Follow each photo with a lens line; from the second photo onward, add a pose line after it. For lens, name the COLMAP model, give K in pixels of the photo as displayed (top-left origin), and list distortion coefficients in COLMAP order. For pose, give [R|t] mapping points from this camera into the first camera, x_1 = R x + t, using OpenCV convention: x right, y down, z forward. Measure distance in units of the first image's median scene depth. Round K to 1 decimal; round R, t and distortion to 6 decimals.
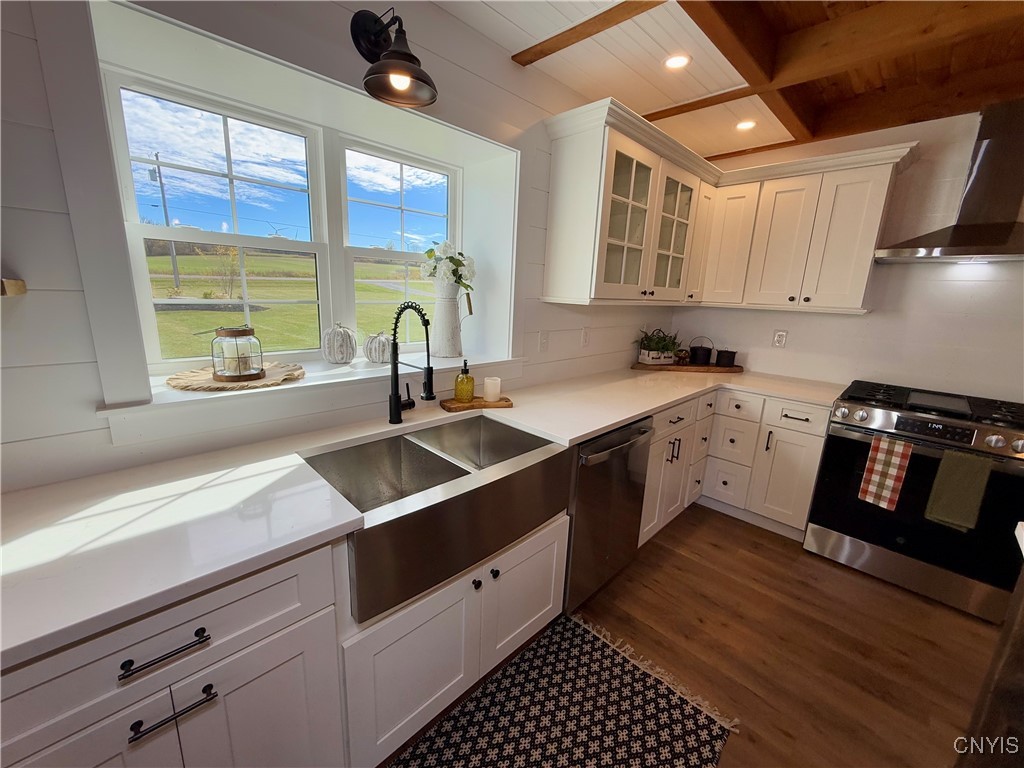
lens RADIAL K [[406.9, 0, 507.9], [0, 406.9, 382.8], [0, 0, 1]] dist [-0.000809, 0.000070]
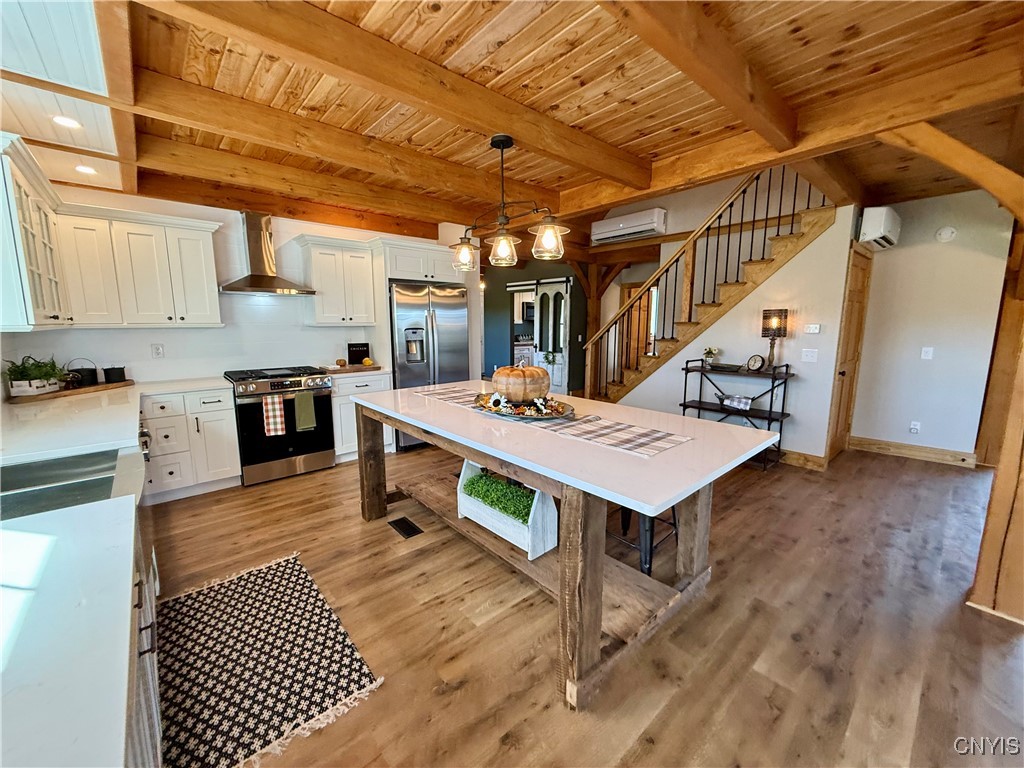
lens RADIAL K [[406.9, 0, 509.8], [0, 406.9, 382.8], [0, 0, 1]] dist [-0.000809, 0.000070]
pose [[0.051273, -0.186693, 0.981079, -0.616502], [0.224011, 0.959490, 0.170877, 0.013876], [-0.973237, 0.211011, 0.091017, -0.146400]]
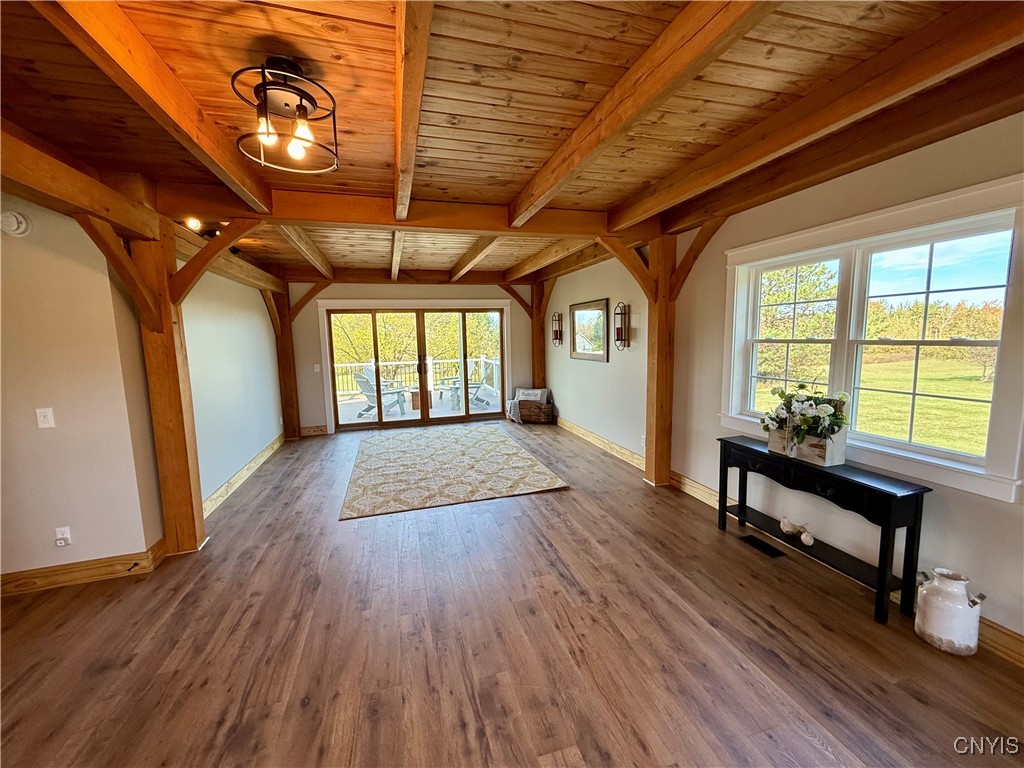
lens RADIAL K [[406.9, 0, 509.6], [0, 406.9, 383.9], [0, 0, 1]] dist [-0.000809, 0.000070]
pose [[-0.880719, -0.071741, 0.468175, -0.349699], [0.095621, 0.941177, 0.324102, 0.283464], [-0.463887, 0.330210, -0.822052, -1.503803]]
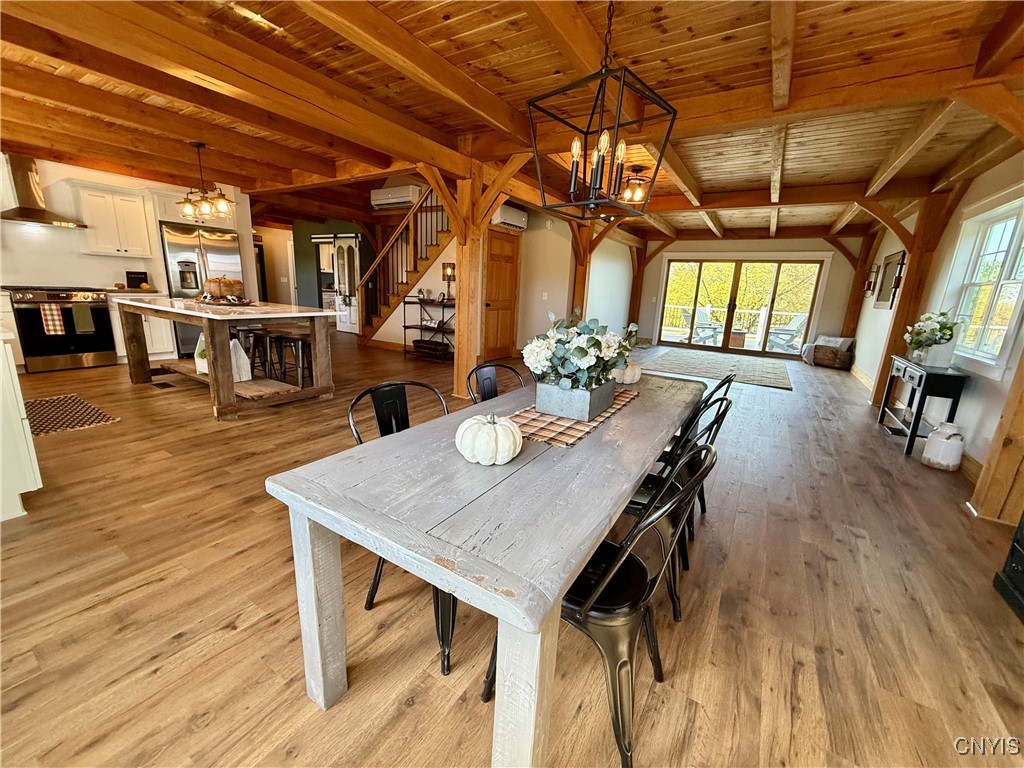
lens RADIAL K [[406.9, 0, 509.9], [0, 406.9, 383.6], [0, 0, 1]] dist [-0.000809, 0.000070]
pose [[-0.231910, -0.270959, 0.934237, -1.680651], [0.160456, 0.936609, 0.311478, 0.228794], [-0.959412, 0.222139, -0.173732, -0.873850]]
